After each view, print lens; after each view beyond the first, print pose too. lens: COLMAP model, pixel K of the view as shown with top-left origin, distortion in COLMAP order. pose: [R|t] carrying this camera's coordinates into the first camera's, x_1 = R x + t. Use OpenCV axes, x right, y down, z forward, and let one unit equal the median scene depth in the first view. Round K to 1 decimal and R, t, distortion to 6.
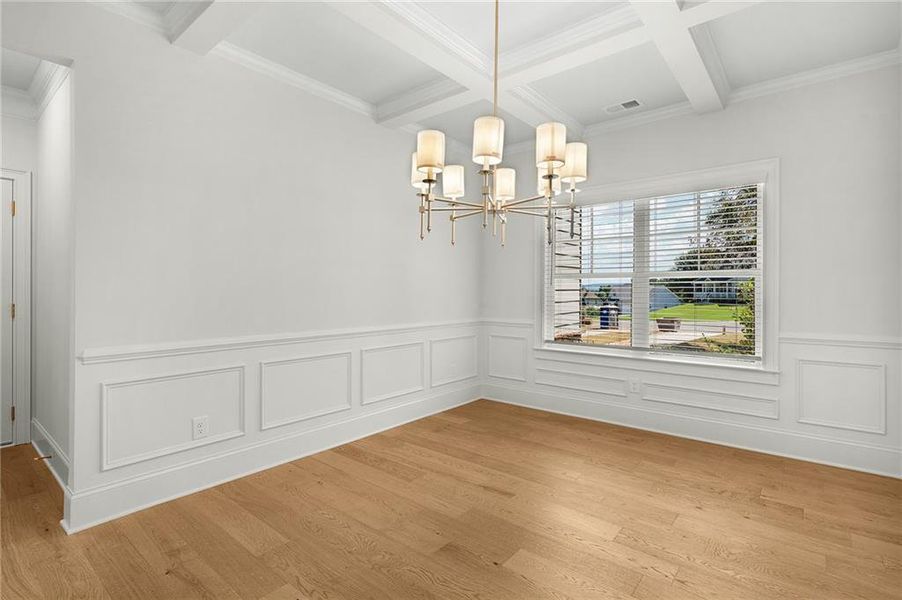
lens RADIAL K [[413.0, 0, 432.8], [0, 413.0, 288.1], [0, 0, 1]] dist [-0.005614, -0.000822]
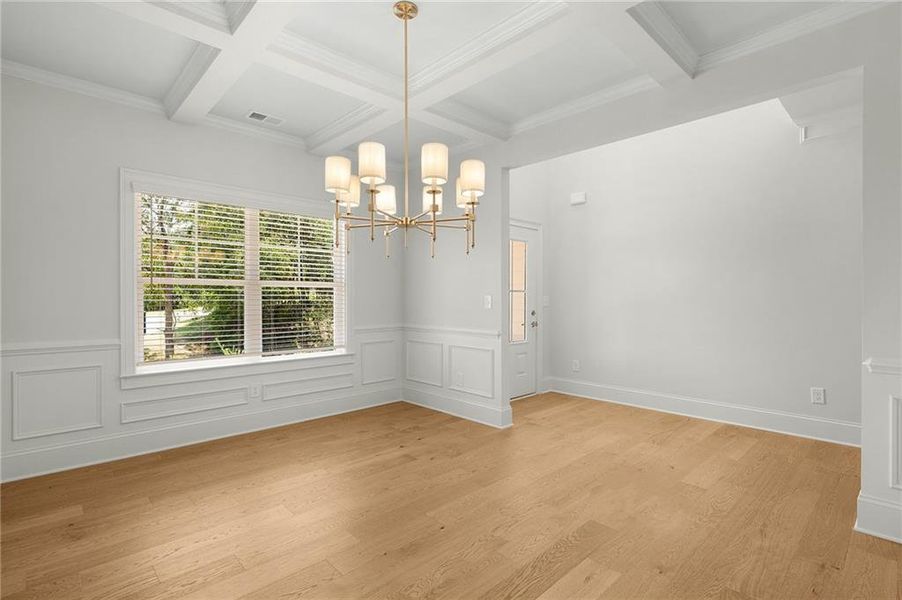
lens RADIAL K [[413.0, 0, 451.8], [0, 413.0, 297.8], [0, 0, 1]] dist [-0.005614, -0.000822]
pose [[0.140517, 0.000668, 0.990078, -0.483762], [-0.006440, 0.999979, 0.000239, 0.002708], [-0.990057, -0.006410, 0.140519, 0.387918]]
